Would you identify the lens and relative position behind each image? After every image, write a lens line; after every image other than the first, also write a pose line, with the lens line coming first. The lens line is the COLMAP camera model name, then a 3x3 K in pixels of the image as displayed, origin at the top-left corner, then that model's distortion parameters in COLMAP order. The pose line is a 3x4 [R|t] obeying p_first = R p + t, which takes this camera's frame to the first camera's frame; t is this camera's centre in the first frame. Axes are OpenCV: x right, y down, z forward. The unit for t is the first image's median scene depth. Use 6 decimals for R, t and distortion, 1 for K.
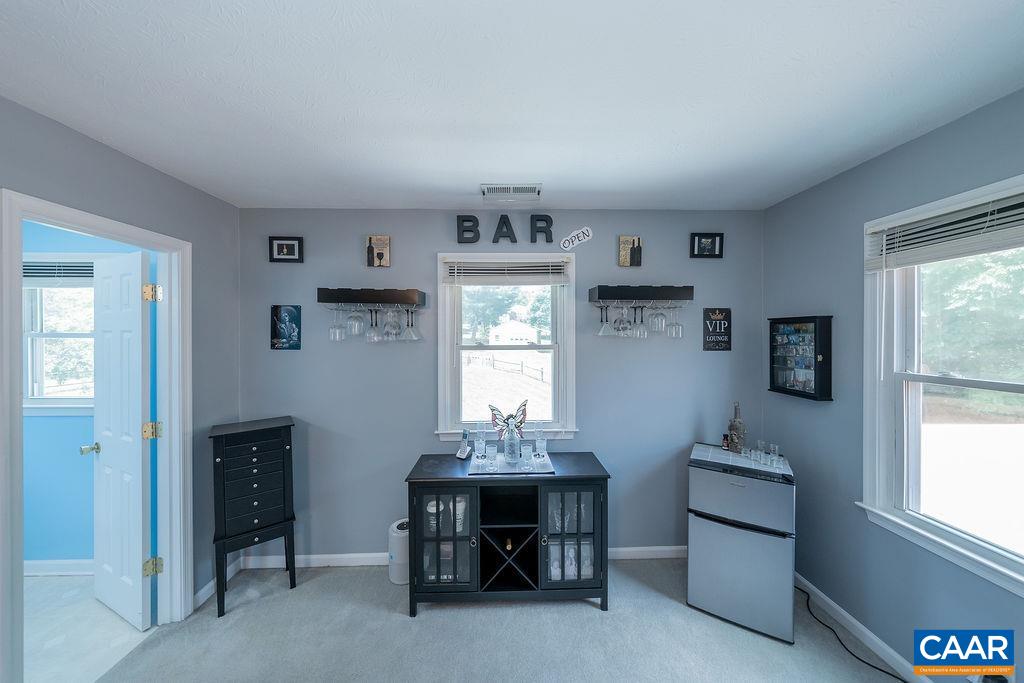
lens RADIAL K [[347.0, 0, 514.3], [0, 347.0, 338.5], [0, 0, 1]] dist [-0.002391, 0.000039]
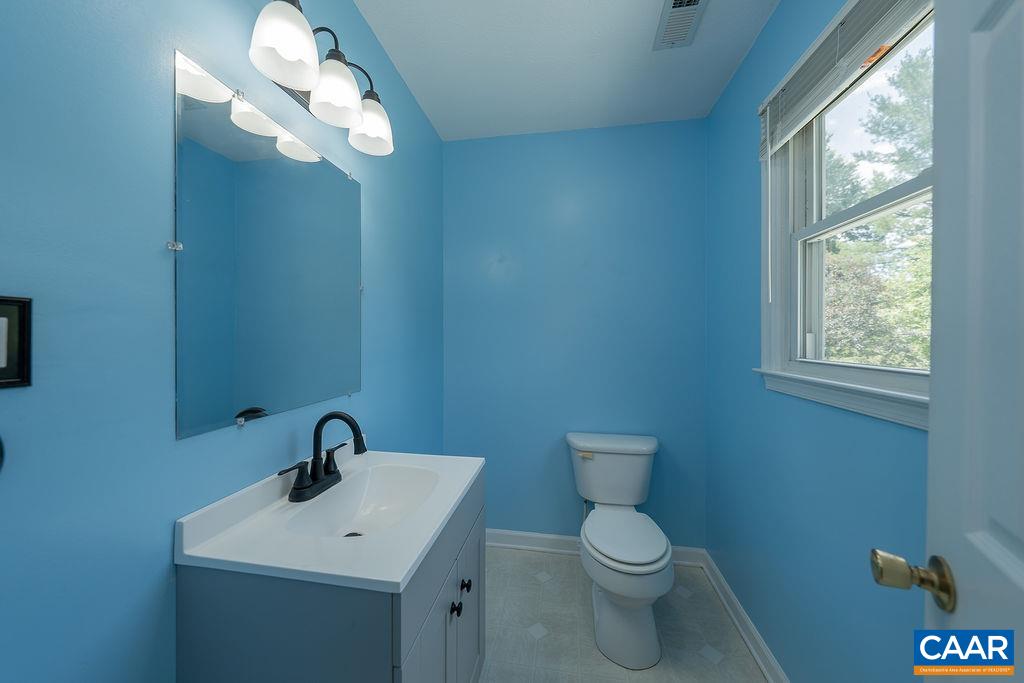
lens RADIAL K [[347.0, 0, 514.7], [0, 347.0, 341.0], [0, 0, 1]] dist [-0.002391, 0.000039]
pose [[-0.177895, 0.008206, -0.984015, -0.831813], [-0.010804, 0.999889, 0.010292, 0.140757], [0.983990, 0.012462, -0.177787, 0.678963]]
